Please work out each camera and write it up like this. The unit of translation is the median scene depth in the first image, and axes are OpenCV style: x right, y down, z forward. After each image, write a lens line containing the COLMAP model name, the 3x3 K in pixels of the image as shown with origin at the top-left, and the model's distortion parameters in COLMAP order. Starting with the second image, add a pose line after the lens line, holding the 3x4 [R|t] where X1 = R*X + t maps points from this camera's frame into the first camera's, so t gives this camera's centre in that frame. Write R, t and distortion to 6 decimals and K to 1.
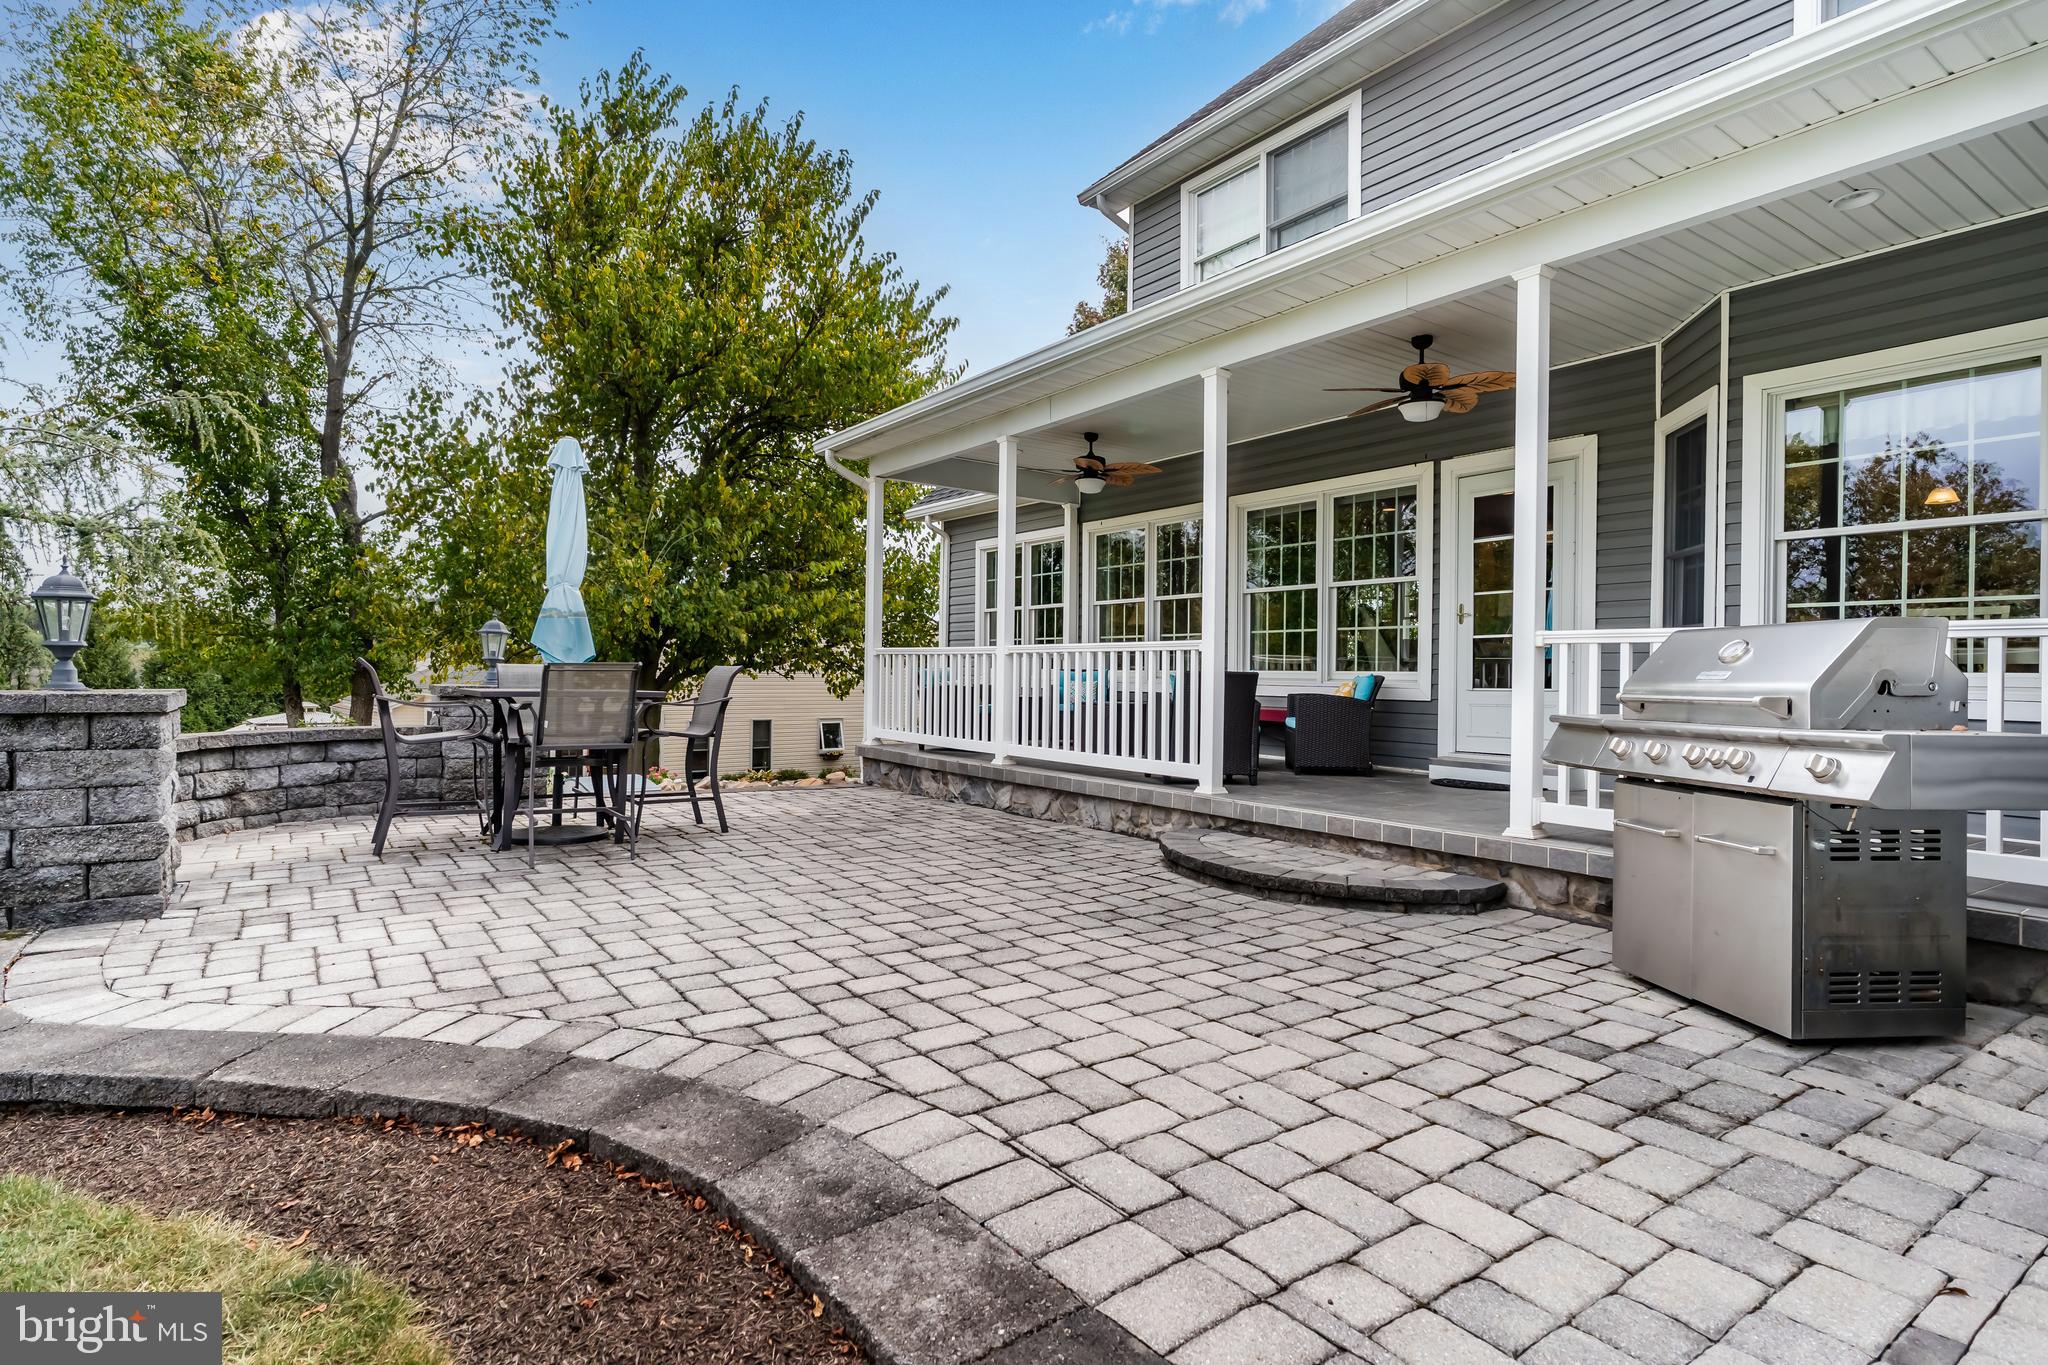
lens RADIAL K [[1048.4, 0, 1024.9], [0, 1048.4, 679.4], [0, 0, 1]] dist [-0.004991, 0.001544]
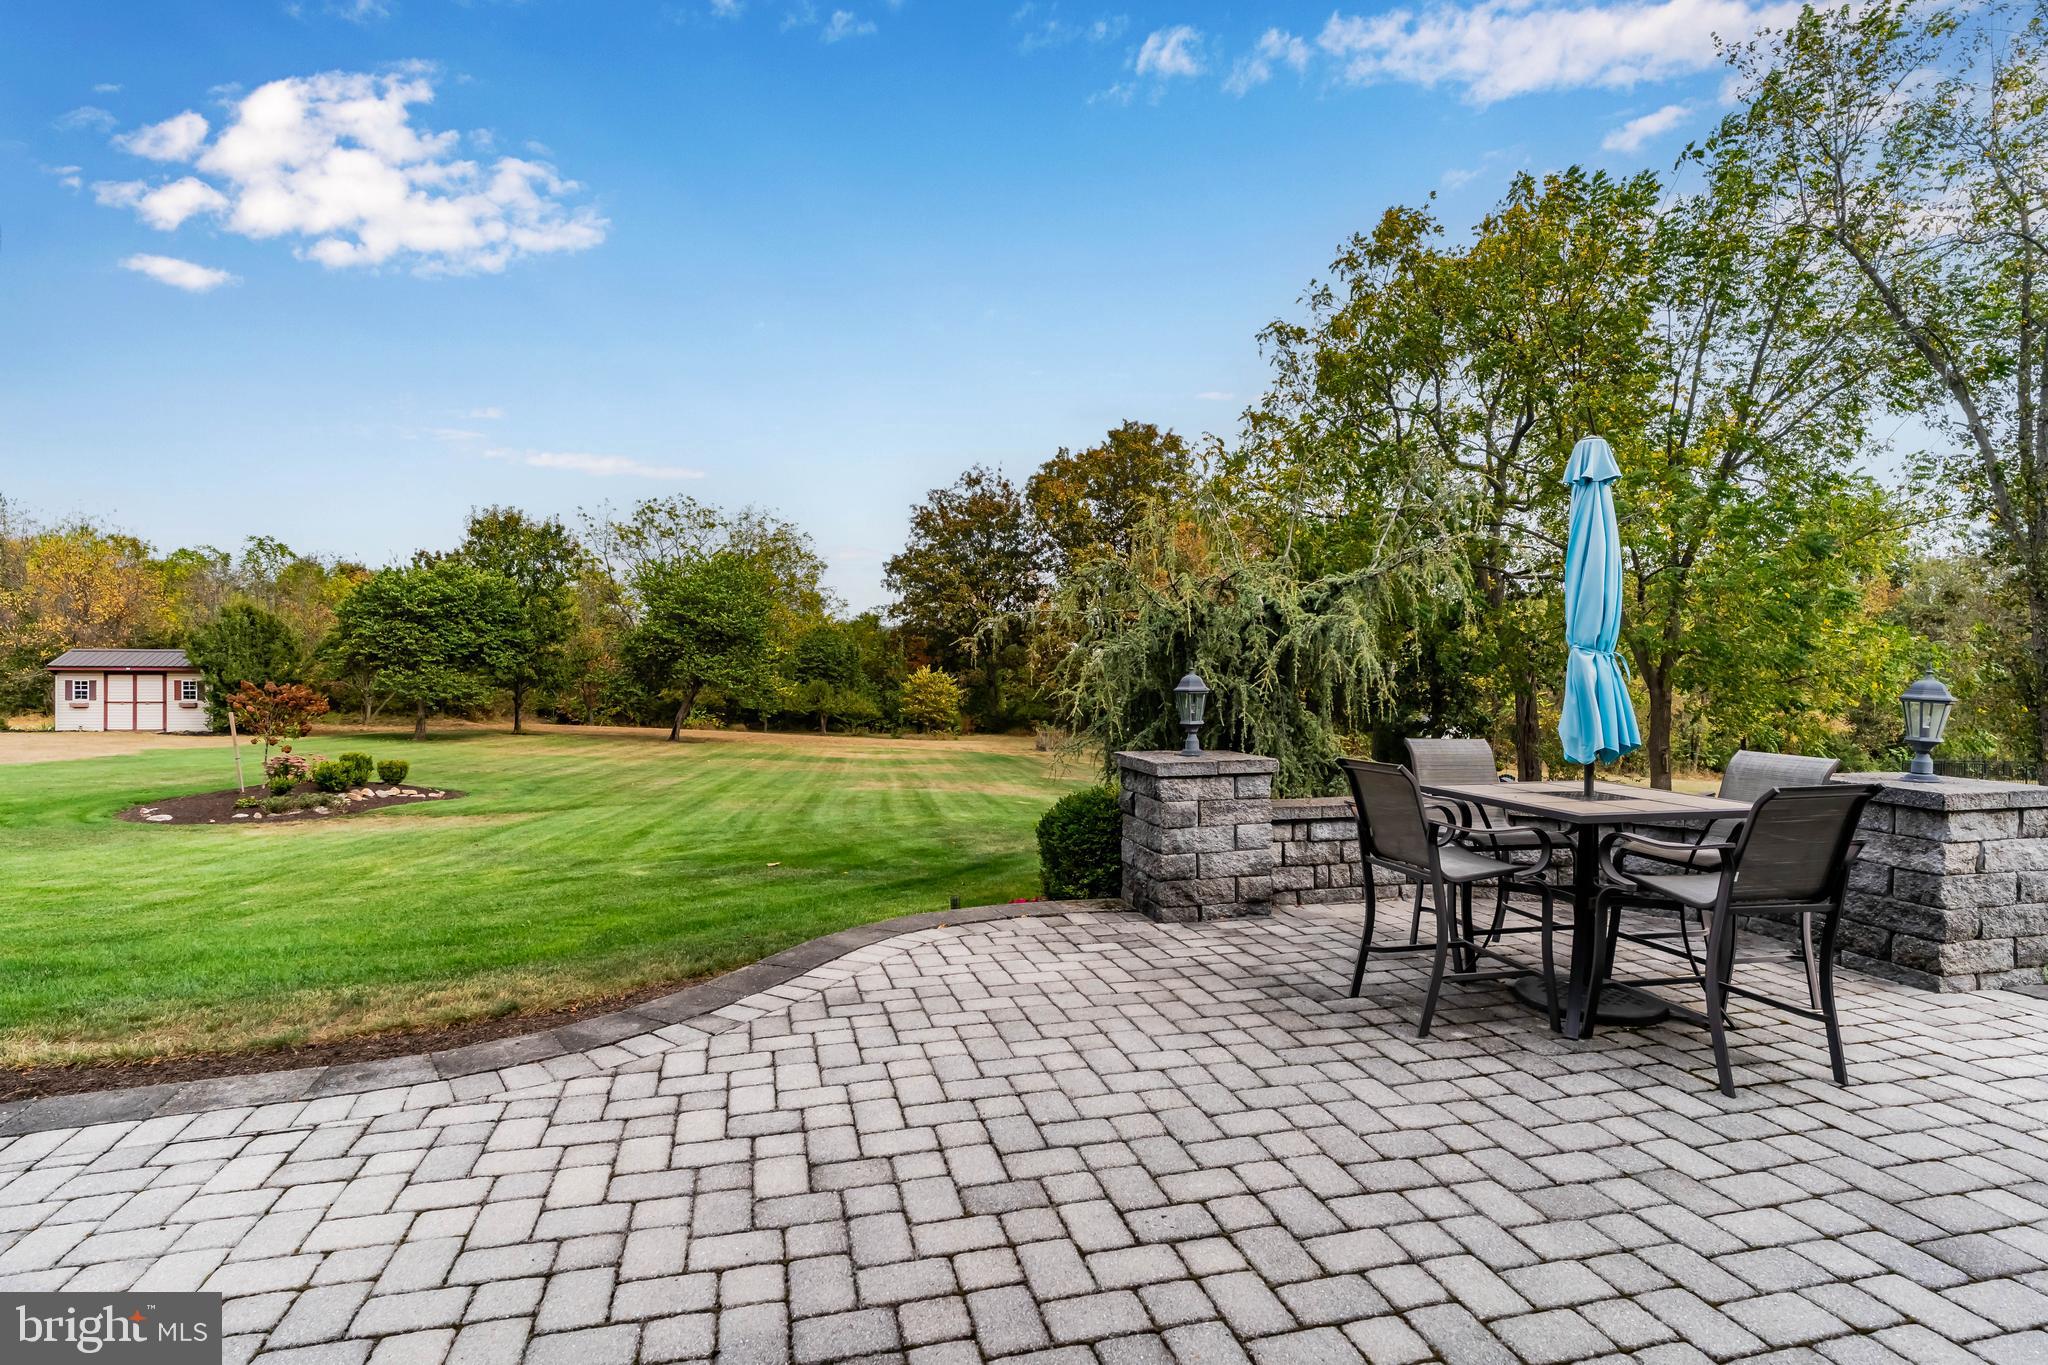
lens RADIAL K [[1048.4, 0, 1025.1], [0, 1048.4, 689.1], [0, 0, 1]] dist [-0.004991, 0.001544]
pose [[-0.356323, 0.013904, -0.934259, 0.808755], [-0.002224, 0.999874, 0.015729, -0.159238], [0.934360, 0.007682, -0.356247, 2.008806]]
